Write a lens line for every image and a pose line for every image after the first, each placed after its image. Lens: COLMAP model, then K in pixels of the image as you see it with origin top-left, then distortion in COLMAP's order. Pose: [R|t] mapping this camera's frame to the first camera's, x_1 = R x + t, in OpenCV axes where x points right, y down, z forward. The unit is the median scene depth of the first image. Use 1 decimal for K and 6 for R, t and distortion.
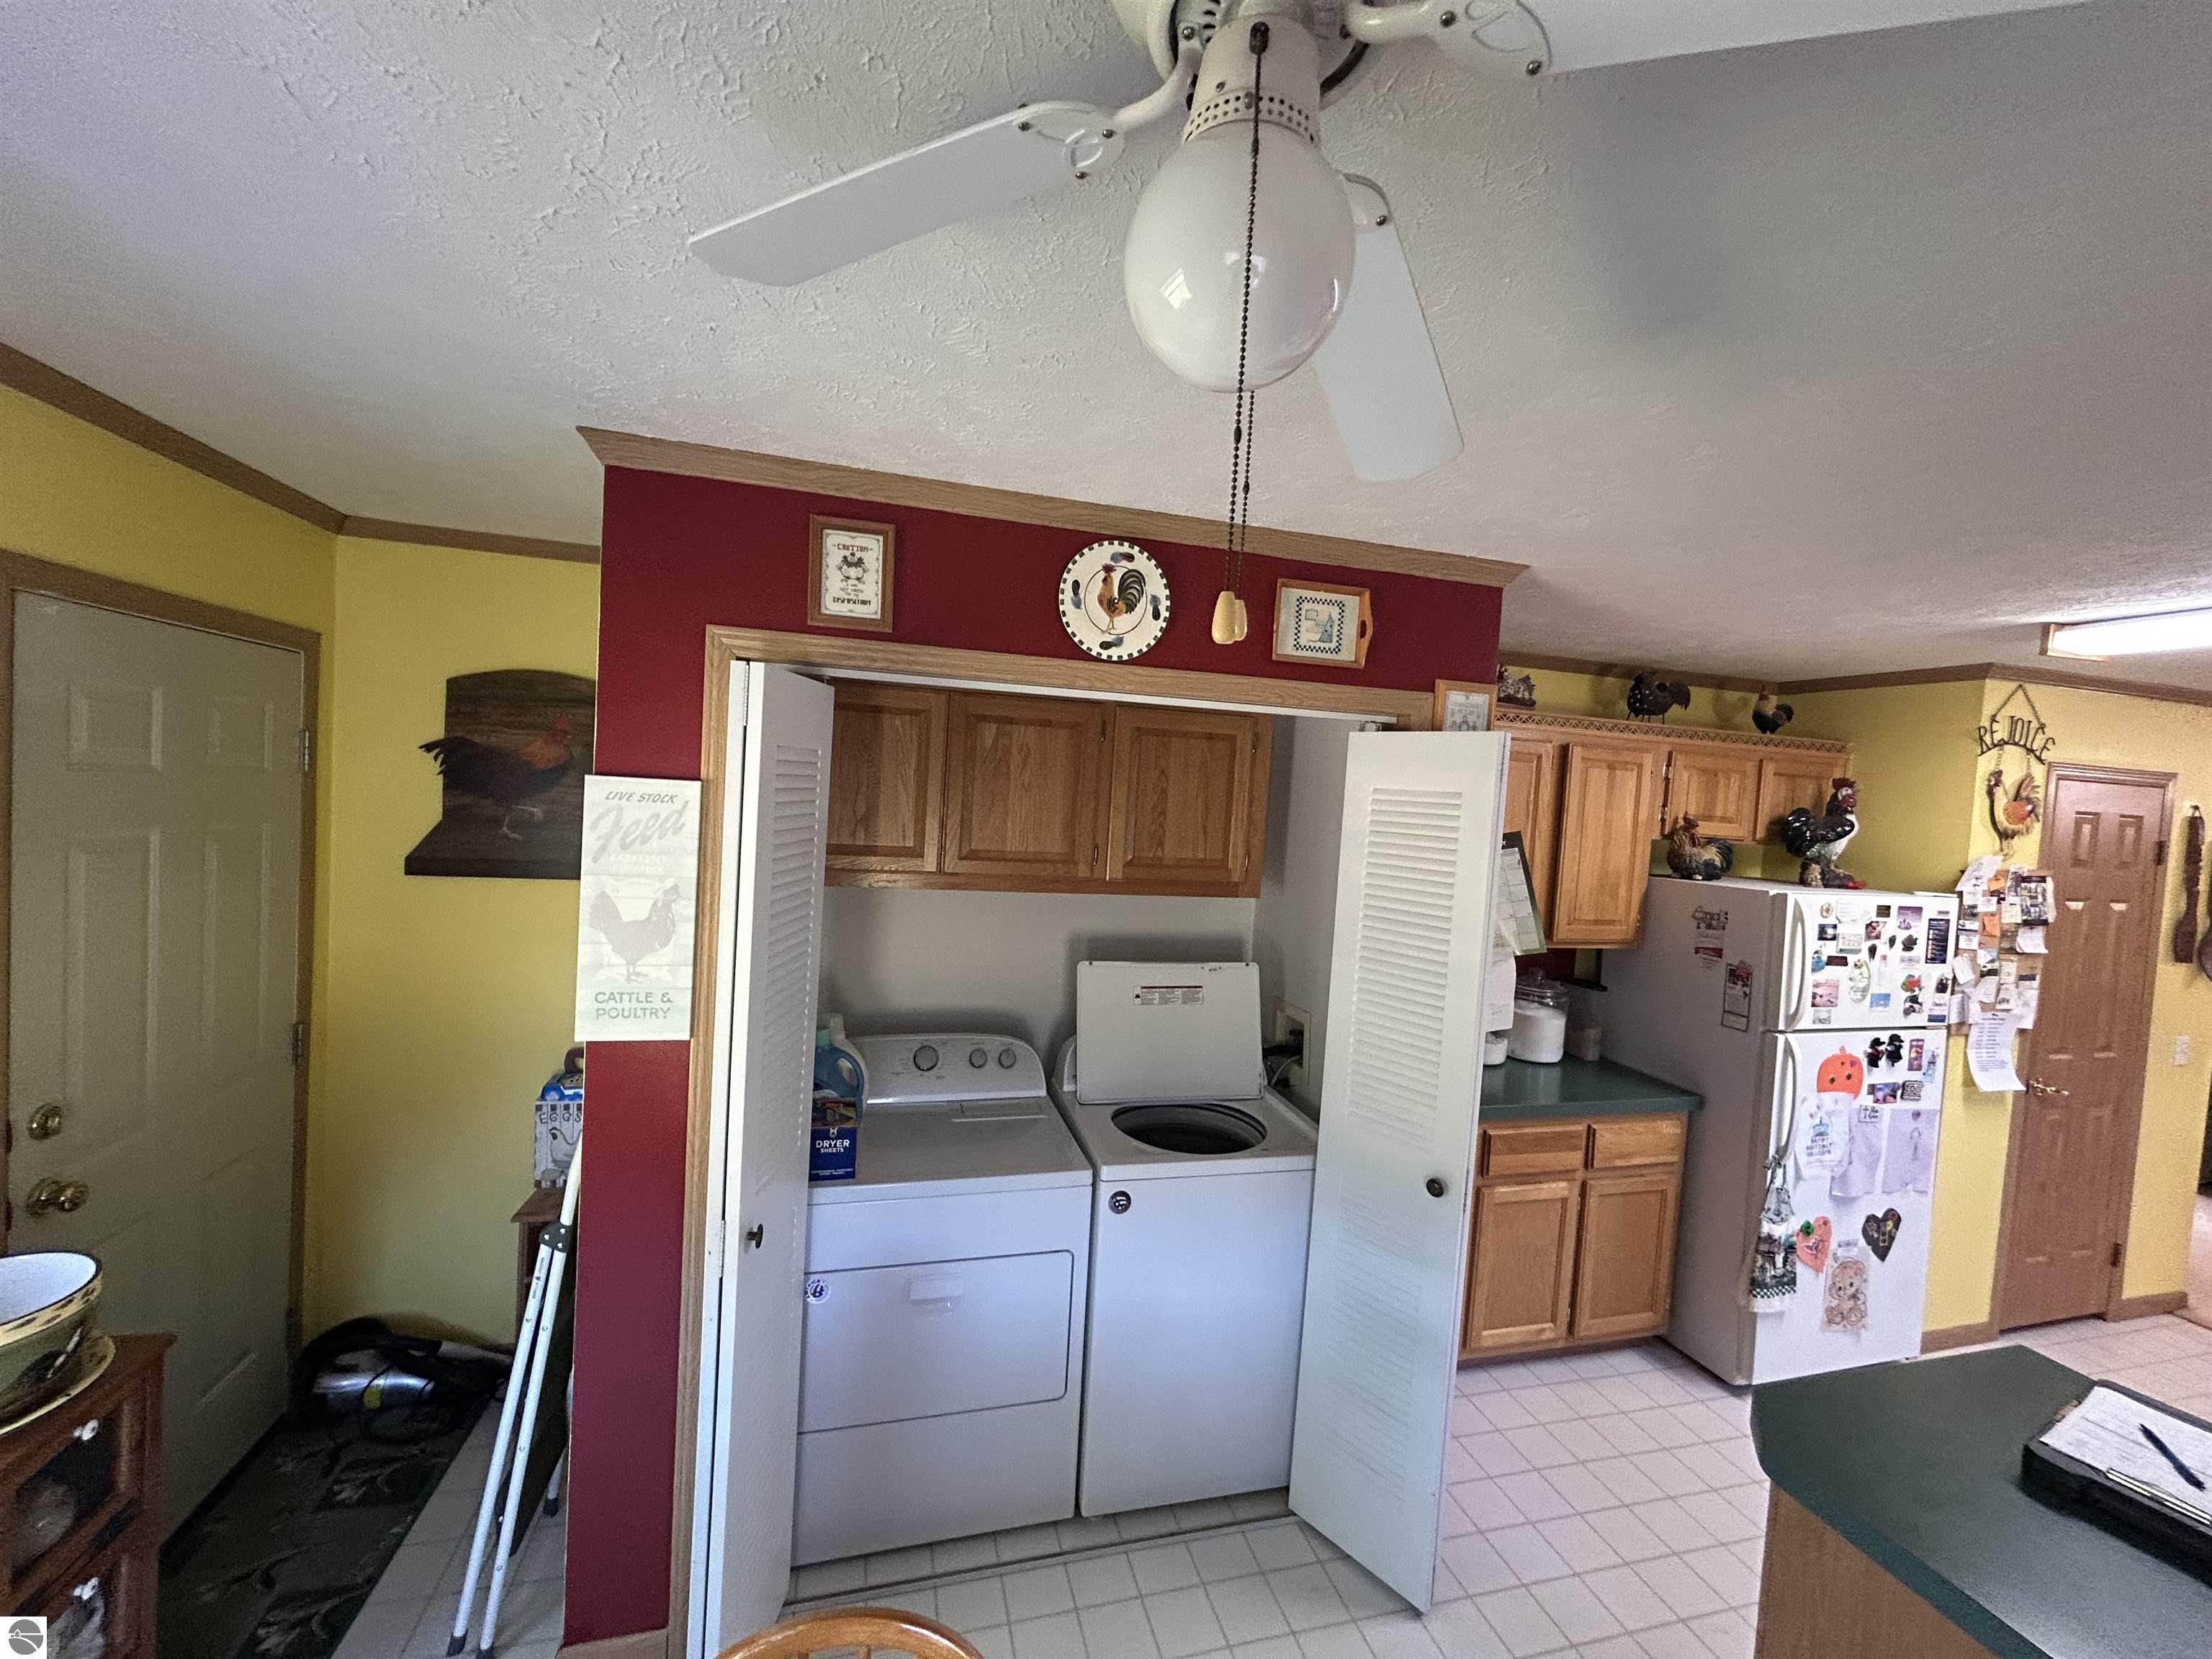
lens RADIAL K [[889.0, 0, 1104.4], [0, 889.0, 828.6], [0, 0, 1]] dist [0.007393, -0.000301]
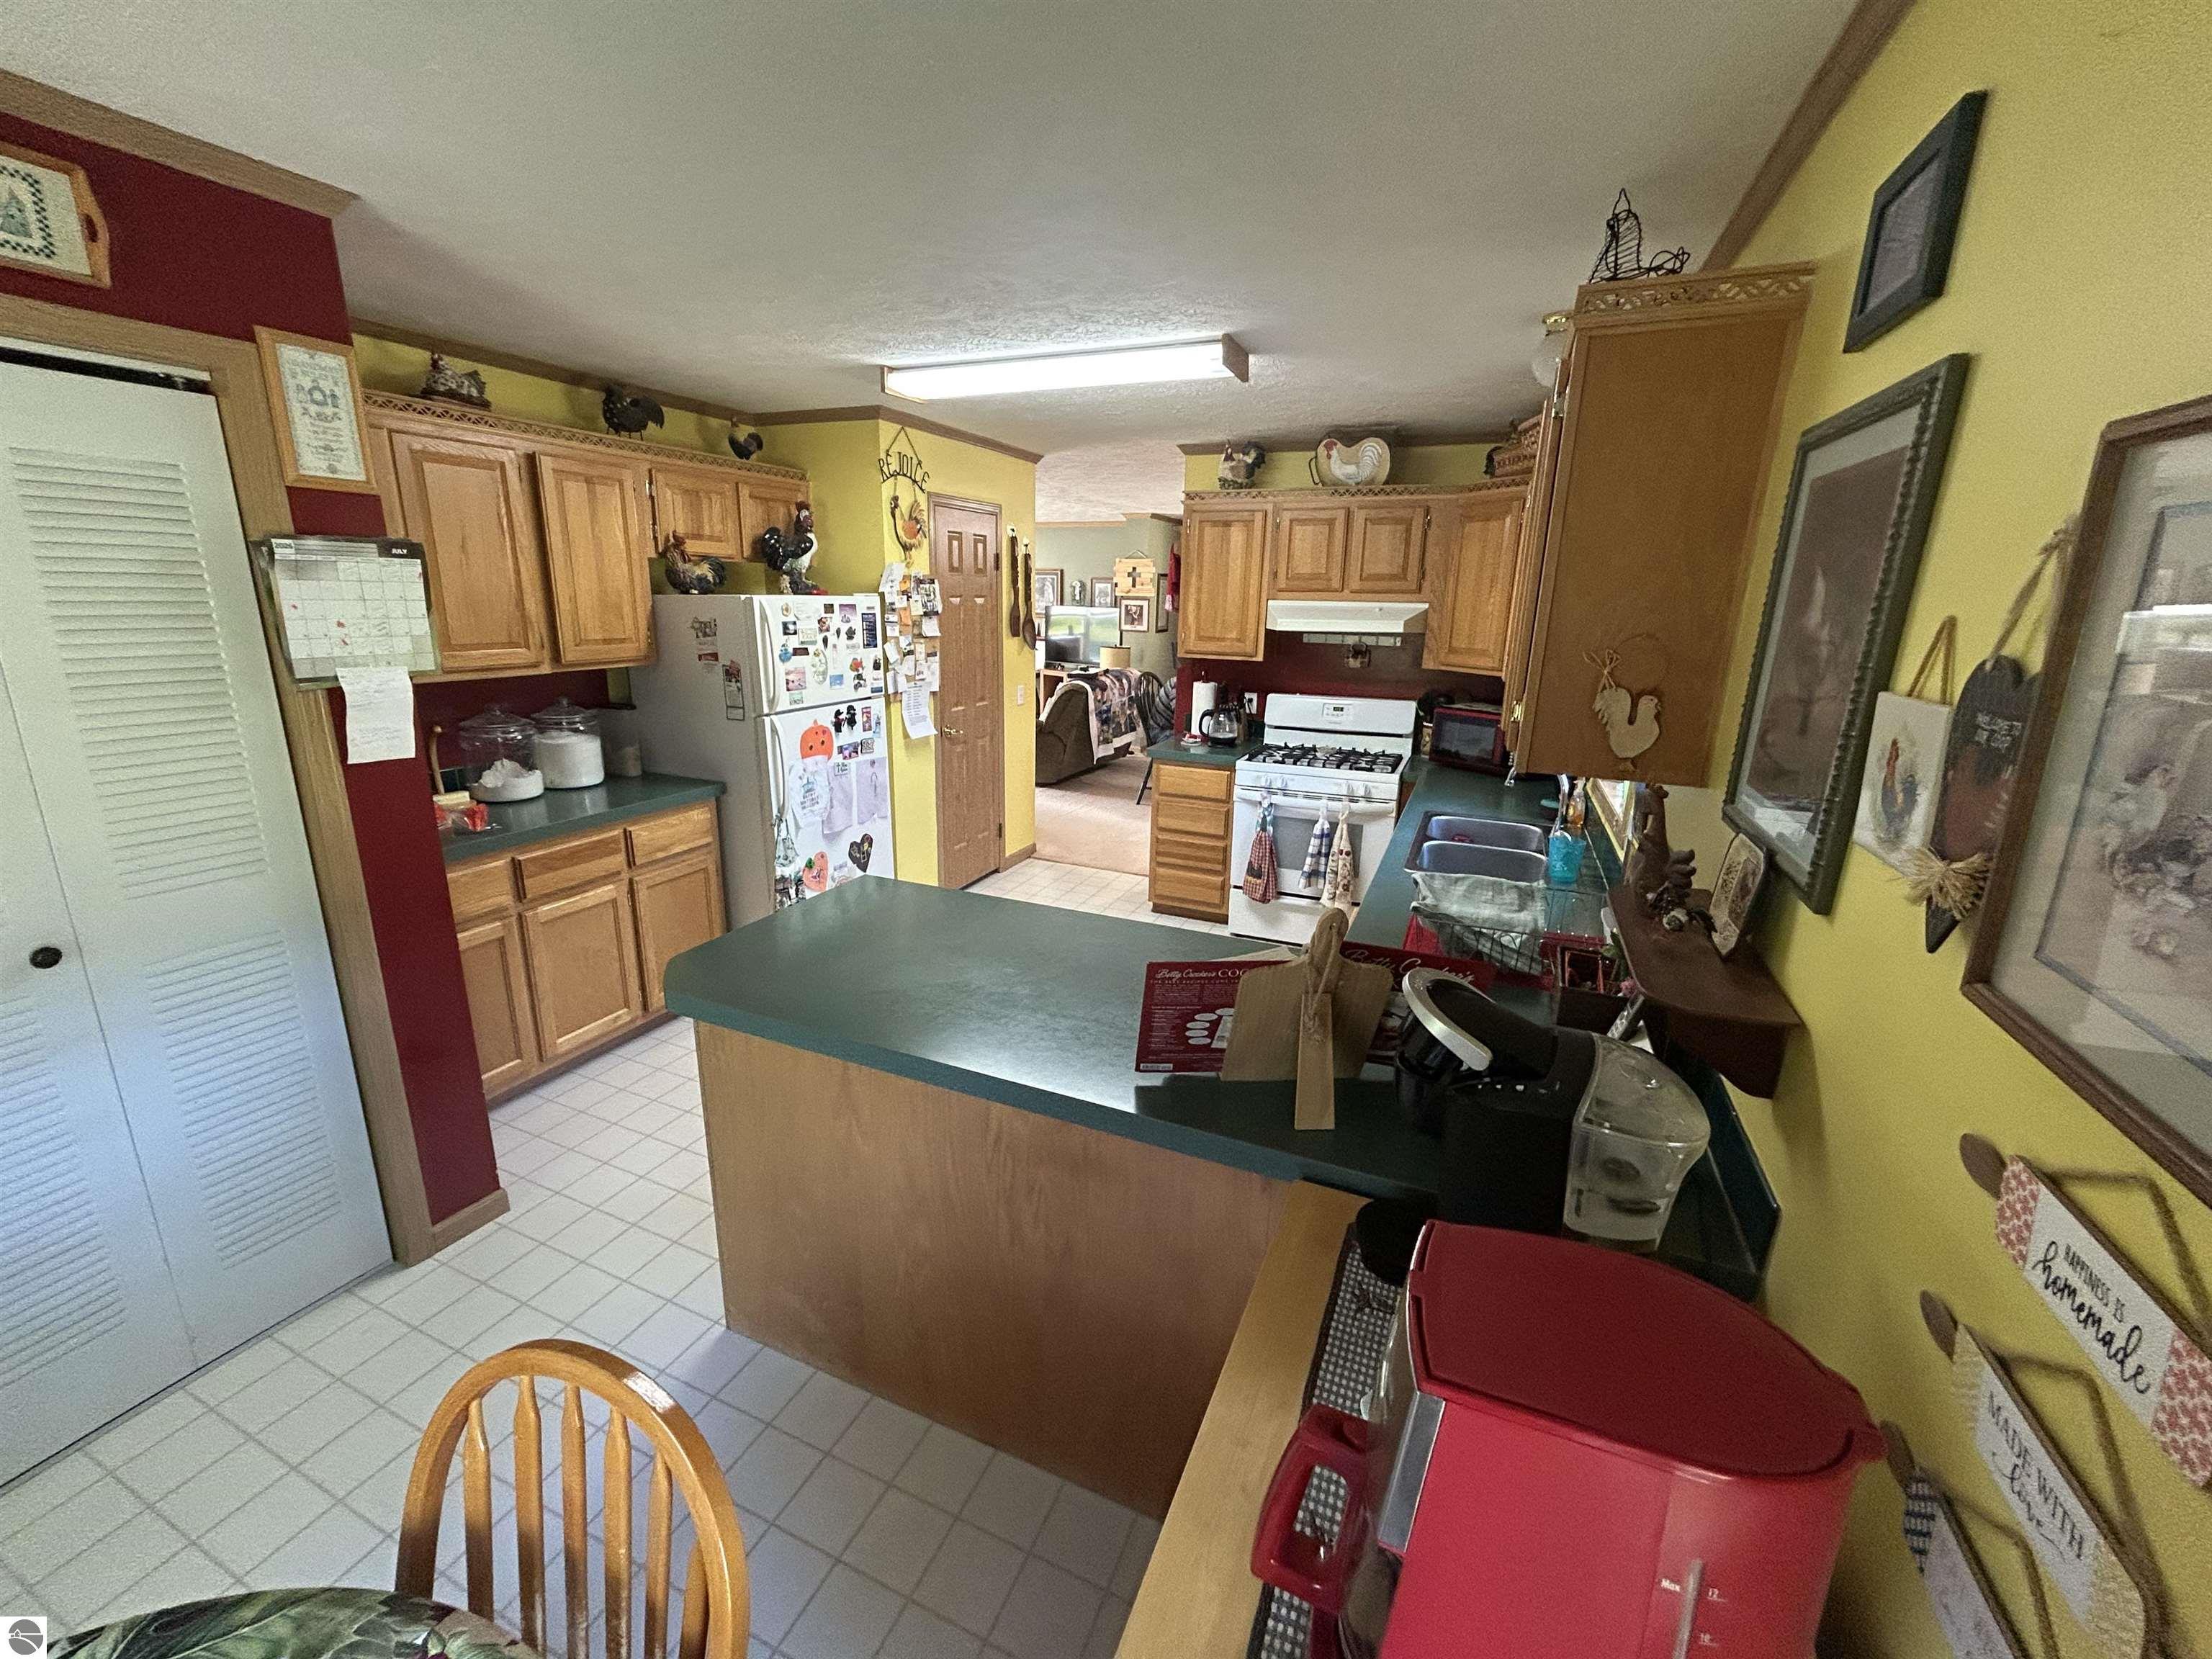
lens RADIAL K [[889.0, 0, 1093.9], [0, 889.0, 827.9], [0, 0, 1]] dist [0.007393, -0.000301]
pose [[0.642127, -0.241635, 0.727520, 0.115786], [0.056623, 0.961382, 0.269331, 0.068251], [-0.764504, -0.131750, 0.631011, -0.112177]]
